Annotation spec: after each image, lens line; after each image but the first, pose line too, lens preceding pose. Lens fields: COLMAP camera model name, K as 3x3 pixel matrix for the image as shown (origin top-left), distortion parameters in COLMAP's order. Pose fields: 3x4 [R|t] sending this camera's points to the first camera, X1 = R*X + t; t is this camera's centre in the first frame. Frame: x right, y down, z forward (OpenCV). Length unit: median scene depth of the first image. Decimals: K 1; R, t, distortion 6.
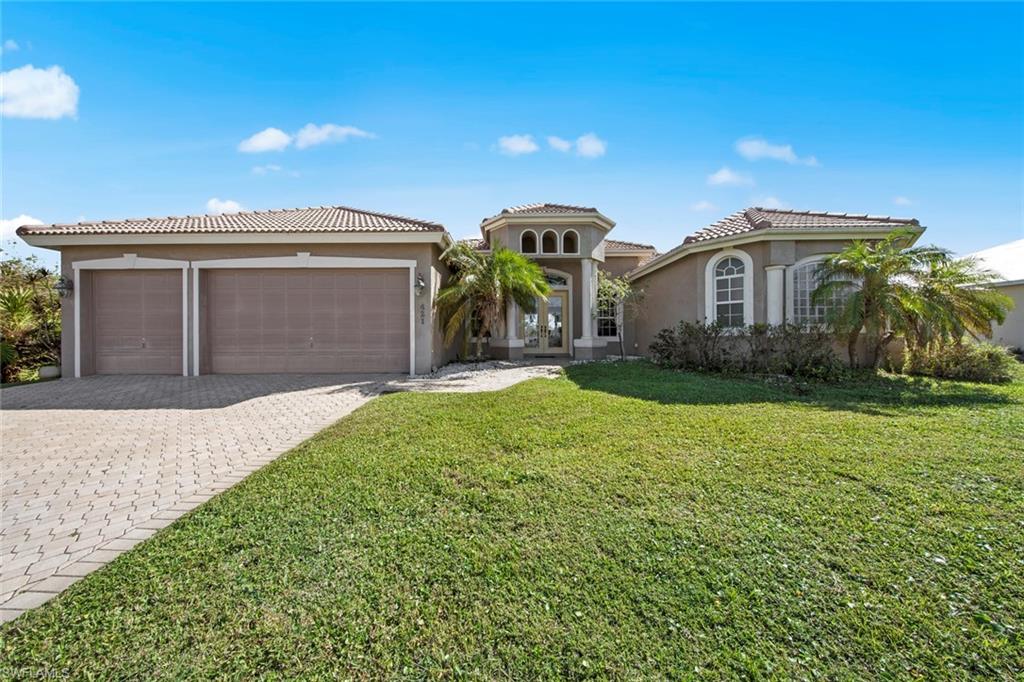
lens RADIAL K [[337.5, 0, 512.1], [0, 337.5, 351.2], [0, 0, 1]] dist [0.000792, -0.000006]
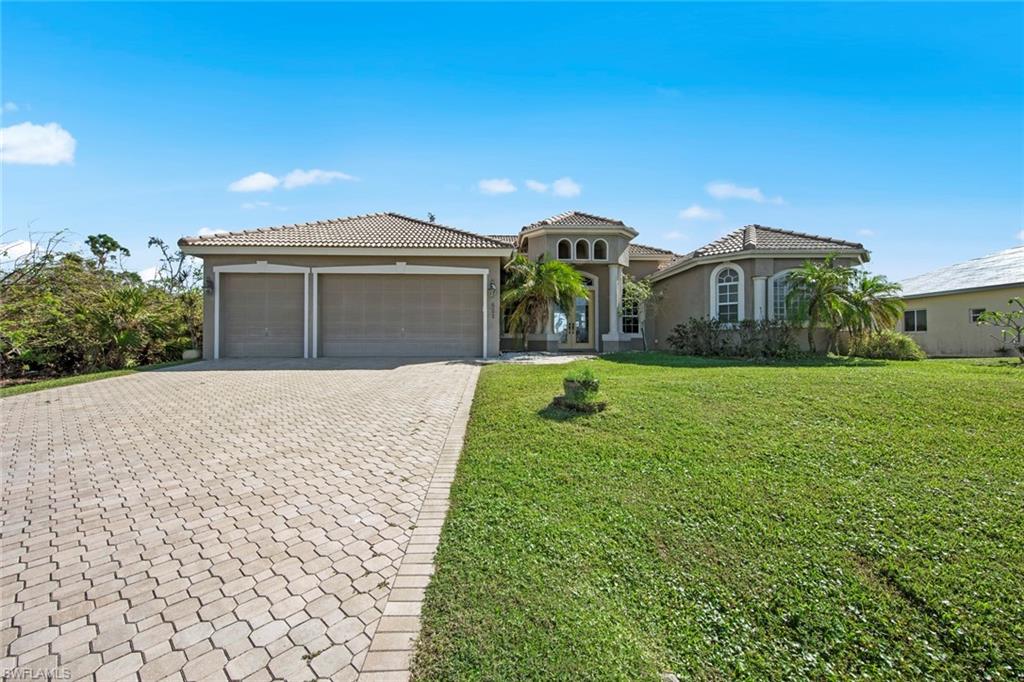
lens RADIAL K [[446.4, 0, 512.4], [0, 446.4, 357.3], [0, 0, 1]] dist [0.015286, 0.000090]
pose [[0.999234, 0.004208, 0.038910, -0.239306], [-0.003762, 0.999926, -0.011529, 0.082113], [-0.038956, 0.011374, 0.999176, -0.661724]]
